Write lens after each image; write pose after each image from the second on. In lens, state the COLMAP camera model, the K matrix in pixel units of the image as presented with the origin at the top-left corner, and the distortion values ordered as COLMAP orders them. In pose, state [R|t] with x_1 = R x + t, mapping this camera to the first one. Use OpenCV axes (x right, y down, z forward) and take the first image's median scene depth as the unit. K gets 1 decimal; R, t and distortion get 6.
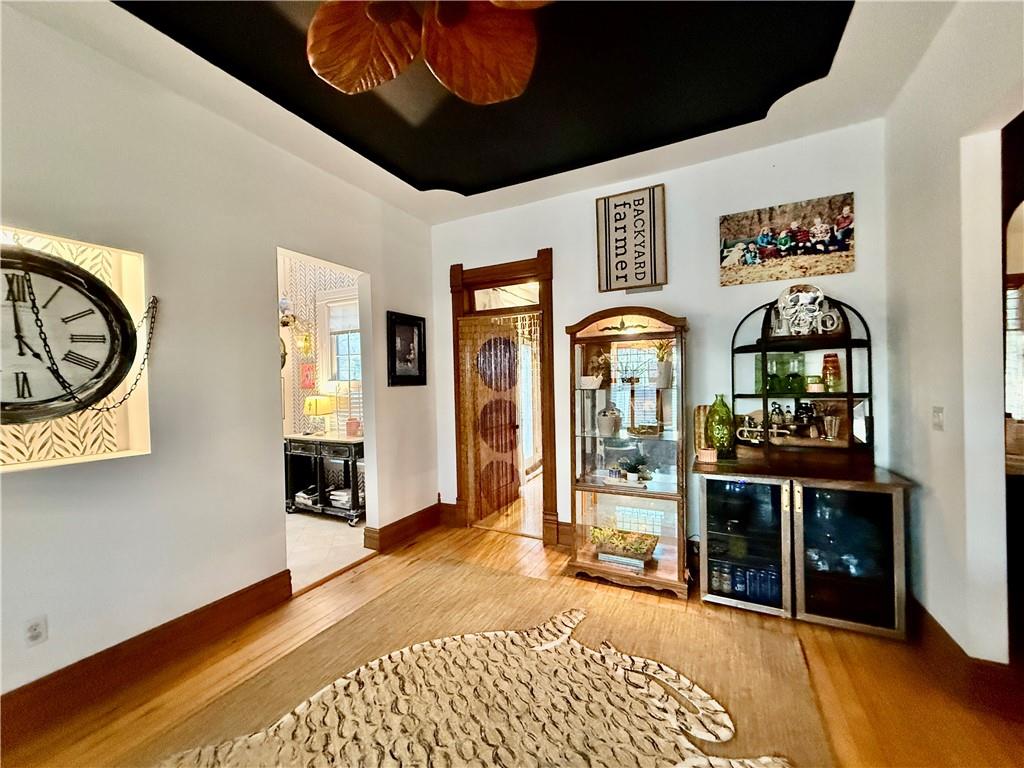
lens RADIAL K [[407.3, 0, 510.4], [0, 407.3, 383.5], [0, 0, 1]] dist [0.001138, -0.000503]
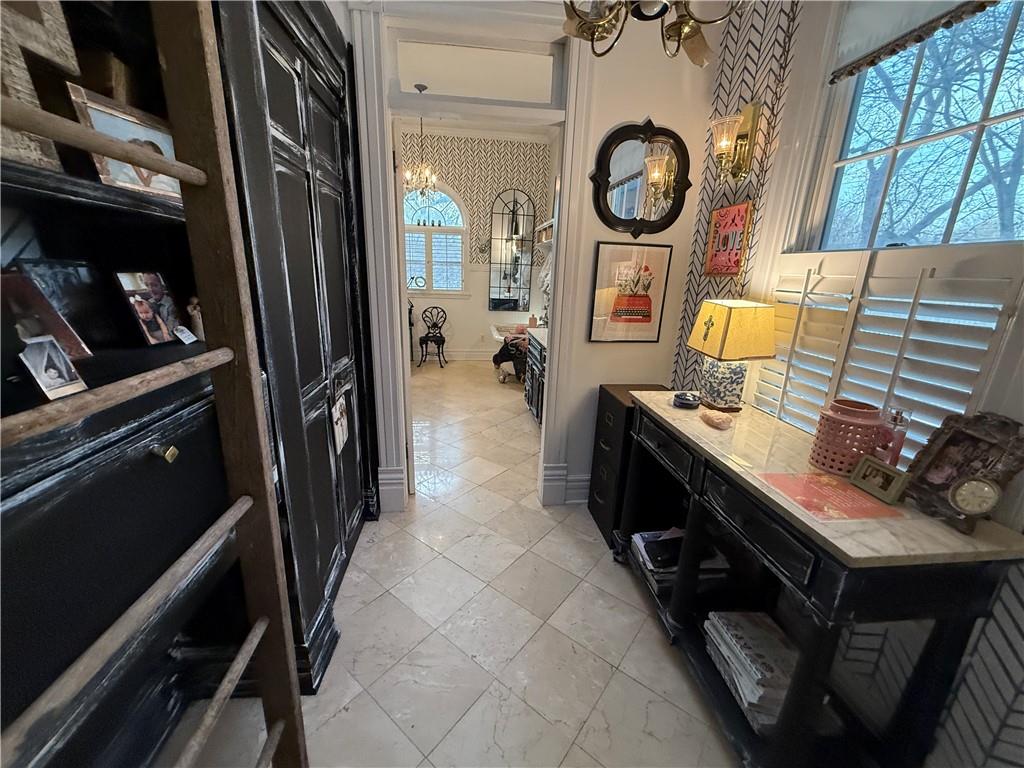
lens RADIAL K [[407.3, 0, 508.8], [0, 407.3, 388.8], [0, 0, 1]] dist [0.001138, -0.000503]
pose [[0.561969, 0.265426, -0.783415, -0.297335], [-0.051178, 0.956460, 0.287343, 0.015150], [0.825573, -0.121384, 0.551085, 0.648778]]
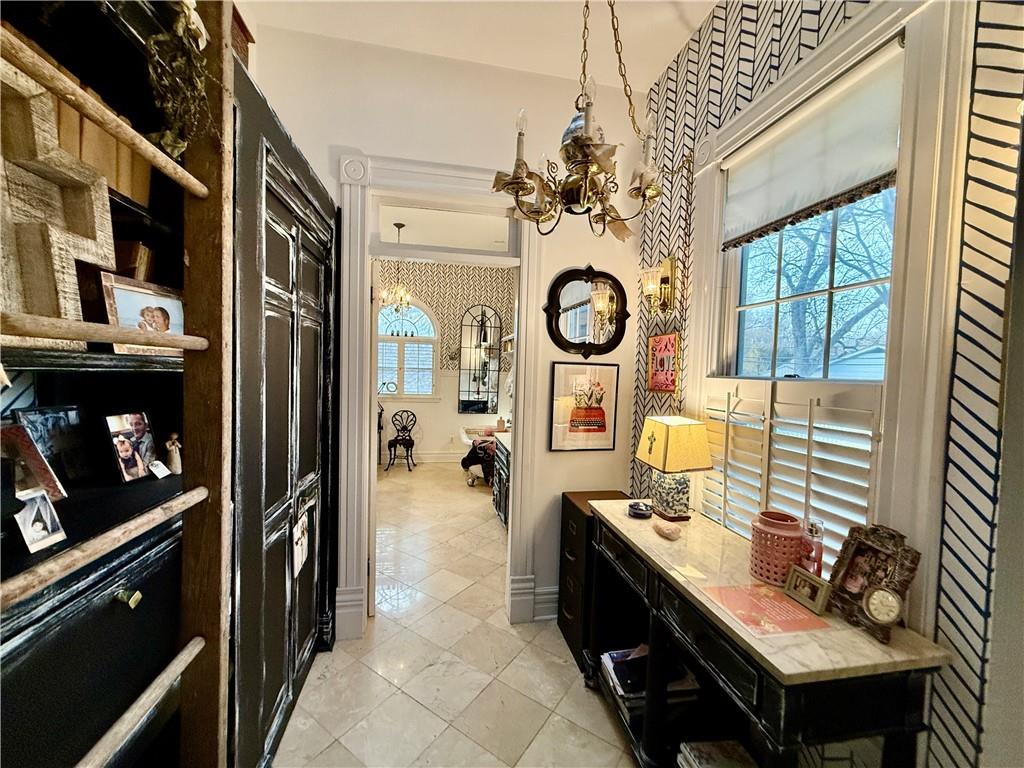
lens RADIAL K [[407.3, 0, 508.6], [0, 407.3, 388.2], [0, 0, 1]] dist [0.001138, -0.000503]
pose [[0.619249, 0.070707, -0.782004, -0.275186], [-0.048744, 0.997478, 0.051591, -0.006345], [0.783680, 0.006170, 0.621134, 0.641434]]
